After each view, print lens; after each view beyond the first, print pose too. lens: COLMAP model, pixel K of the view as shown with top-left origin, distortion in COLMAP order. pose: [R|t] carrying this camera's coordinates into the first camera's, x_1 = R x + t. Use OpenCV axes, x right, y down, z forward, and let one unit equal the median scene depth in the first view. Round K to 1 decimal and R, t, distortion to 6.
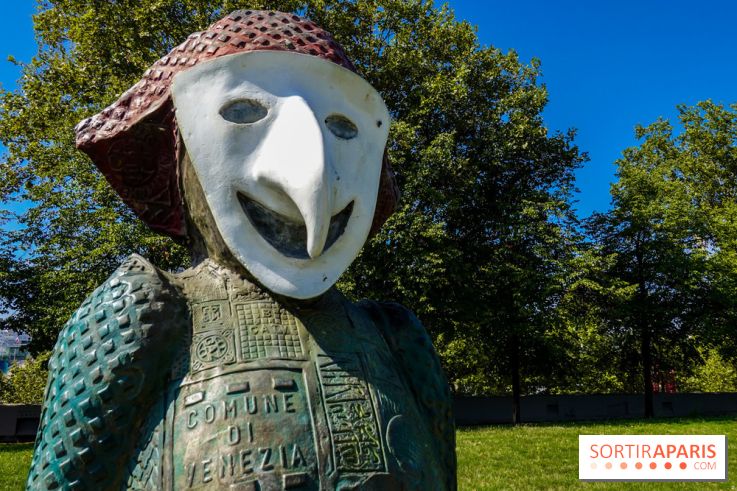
lens RADIAL K [[567.1, 0, 368.5], [0, 567.1, 245.5], [0, 0, 1]] dist [0.002691, 0.002116]
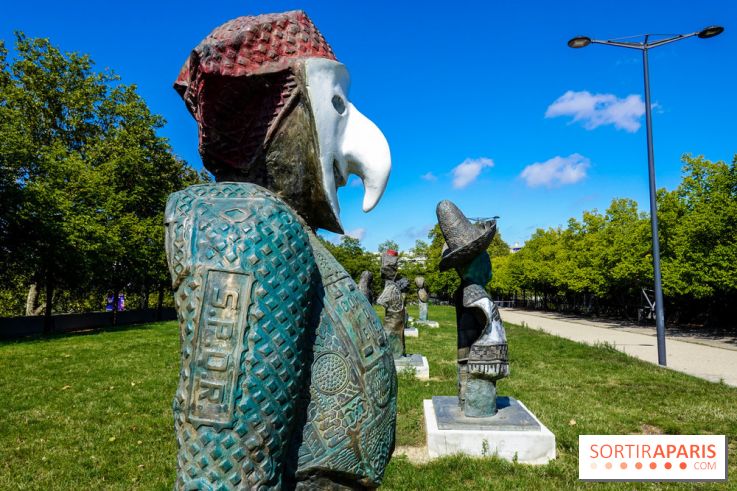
lens RADIAL K [[567.1, 0, 368.5], [0, 567.1, 245.5], [0, 0, 1]] dist [0.002691, 0.002116]
pose [[0.363686, 0.051002, 0.930124, -1.530704], [-0.164174, 0.986380, 0.010106, 0.097598], [-0.916940, -0.156378, 0.367106, 0.318032]]
